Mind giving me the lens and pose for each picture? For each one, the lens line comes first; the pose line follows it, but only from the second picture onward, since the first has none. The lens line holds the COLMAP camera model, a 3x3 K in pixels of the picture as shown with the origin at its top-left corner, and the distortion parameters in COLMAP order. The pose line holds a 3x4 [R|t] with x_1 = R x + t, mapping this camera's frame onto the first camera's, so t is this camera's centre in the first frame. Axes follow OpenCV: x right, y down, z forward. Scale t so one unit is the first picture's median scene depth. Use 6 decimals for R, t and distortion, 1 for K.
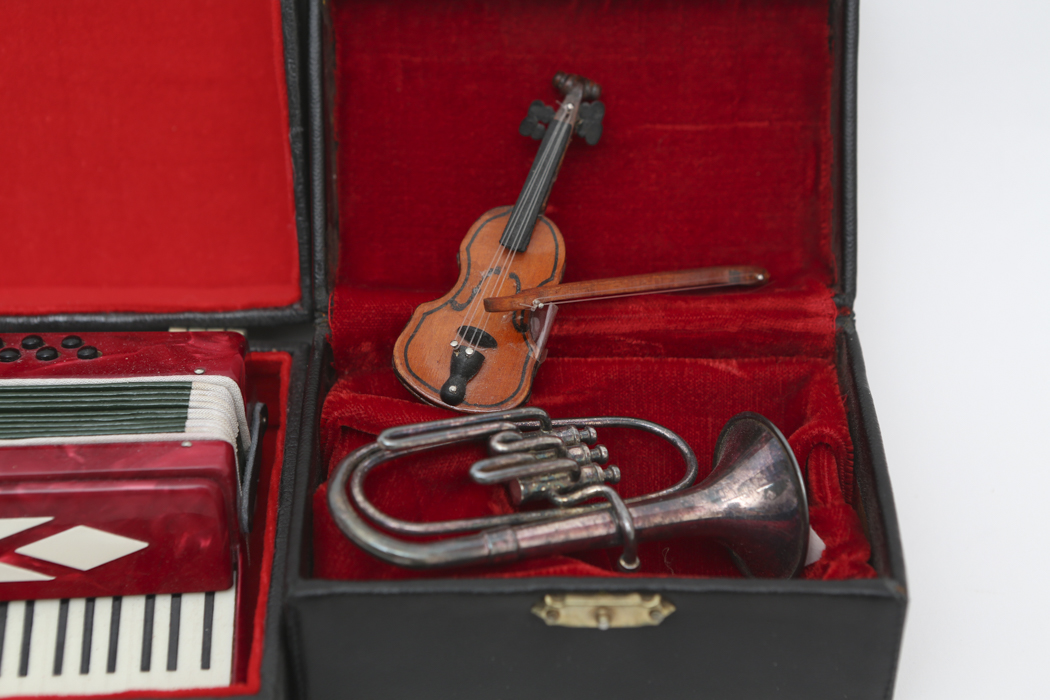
lens RADIAL K [[1990.6, 0, 525.0], [0, 1990.6, 350.0], [0, 0, 1]] dist [0.310602, 0.047632]
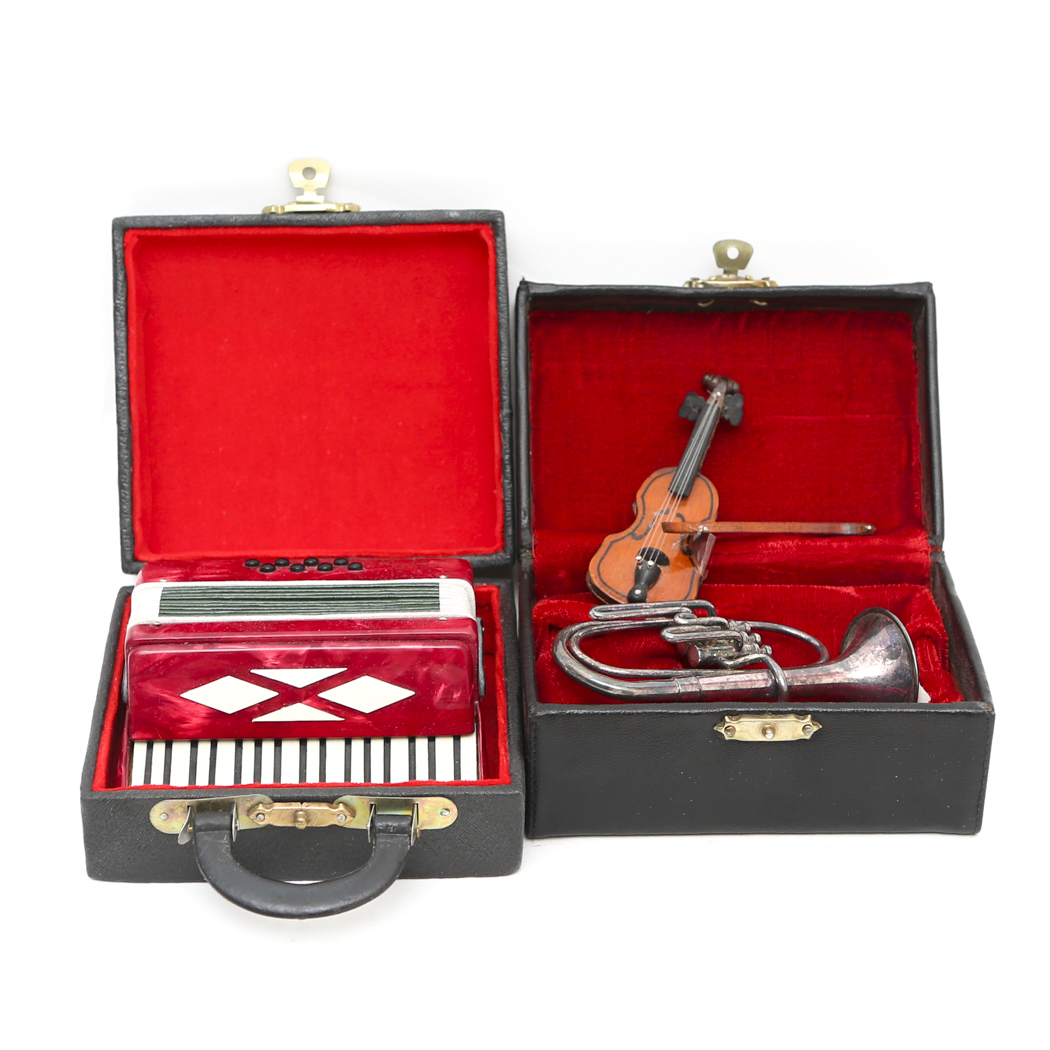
lens RADIAL K [[2259.9, 0, 525.0], [0, 2259.9, 525.0], [0, 0, 1]] dist [-0.076467, -0.156210]
pose [[0.999990, 0.003209, 0.002983, -0.112423], [-0.002586, 0.981928, -0.189236, 0.250185], [-0.003536, 0.189226, 0.981927, -0.432474]]
